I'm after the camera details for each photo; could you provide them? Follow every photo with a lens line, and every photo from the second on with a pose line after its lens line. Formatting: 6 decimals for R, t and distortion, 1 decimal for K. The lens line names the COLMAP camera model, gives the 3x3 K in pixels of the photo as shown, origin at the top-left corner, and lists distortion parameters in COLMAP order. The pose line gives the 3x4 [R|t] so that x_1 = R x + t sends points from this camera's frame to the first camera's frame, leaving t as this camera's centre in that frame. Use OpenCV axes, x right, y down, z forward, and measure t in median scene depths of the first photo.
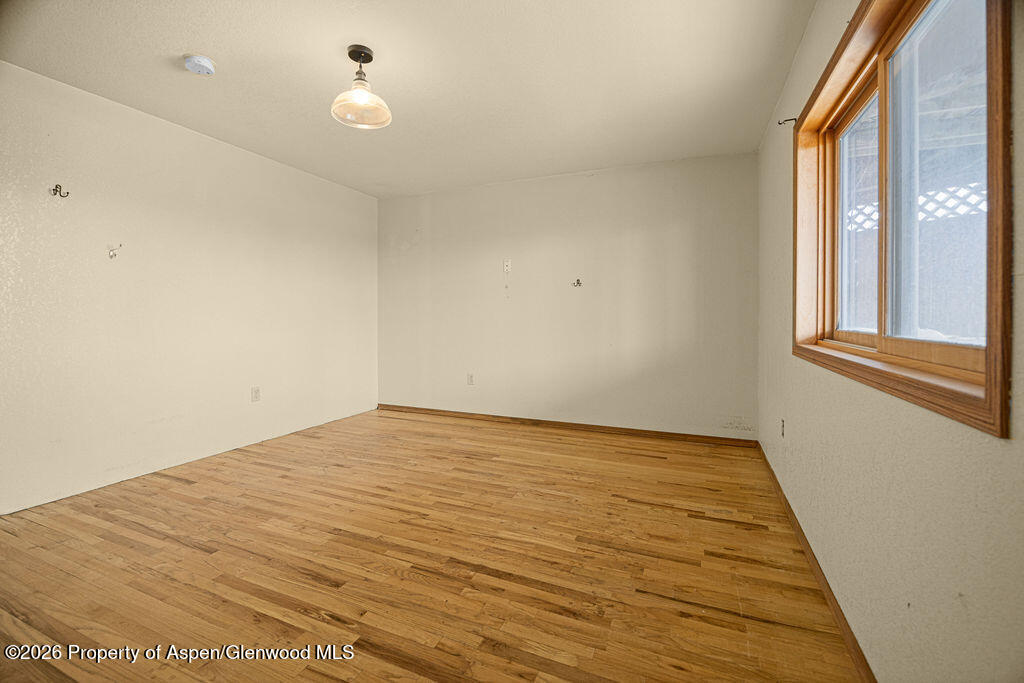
lens RADIAL K [[429.8, 0, 527.0], [0, 429.8, 323.9], [0, 0, 1]] dist [-0.010195, -0.000132]
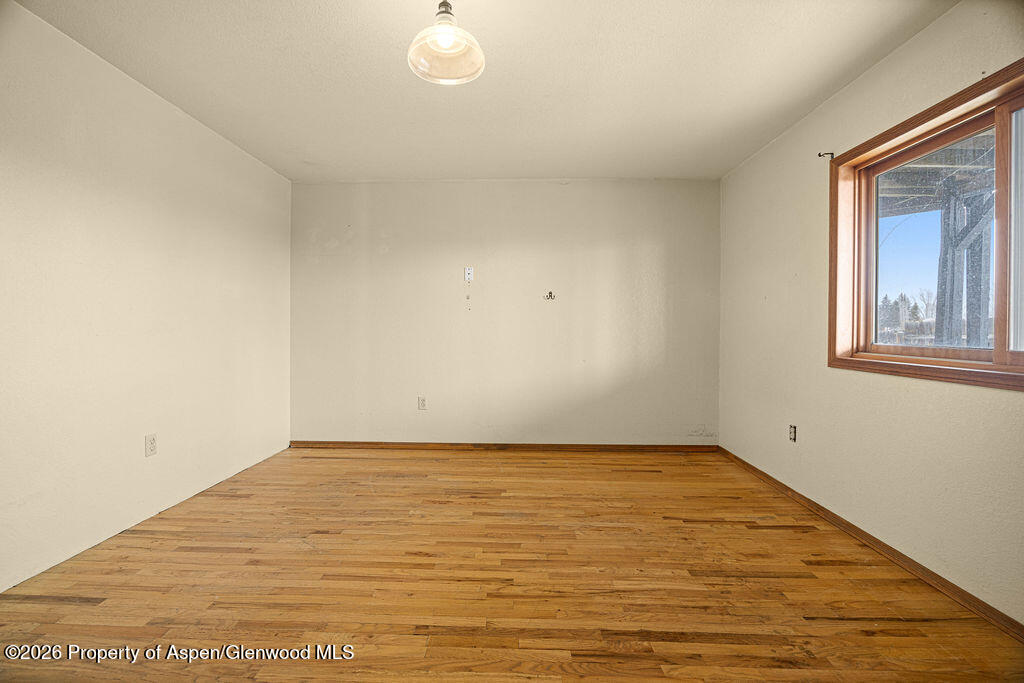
lens RADIAL K [[429.8, 0, 517.5], [0, 429.8, 338.1], [0, 0, 1]] dist [-0.010195, -0.000132]
pose [[0.935232, -0.004931, 0.354001, -0.491750], [0.003962, 0.999986, 0.003464, -0.009328], [-0.354014, -0.001837, 0.935238, 0.240485]]
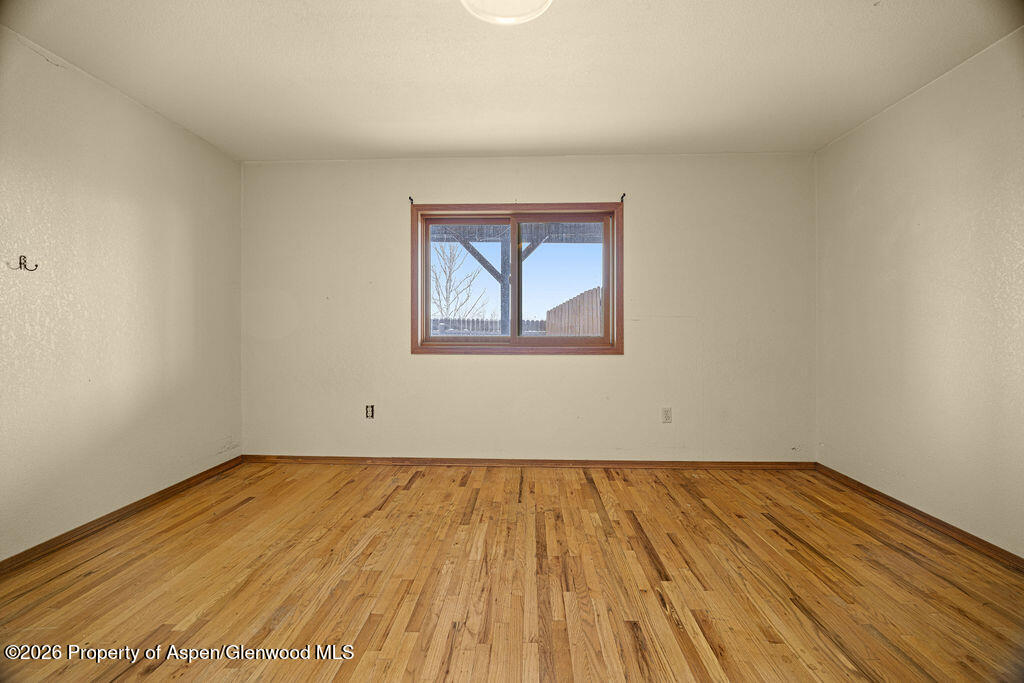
lens RADIAL K [[429.8, 0, 503.9], [0, 429.8, 324.4], [0, 0, 1]] dist [-0.010195, -0.000132]
pose [[-0.311298, 0.004734, 0.950300, -0.877539], [0.018781, 0.999823, 0.001171, -0.023262], [-0.950127, 0.018212, -0.311332, 1.100595]]
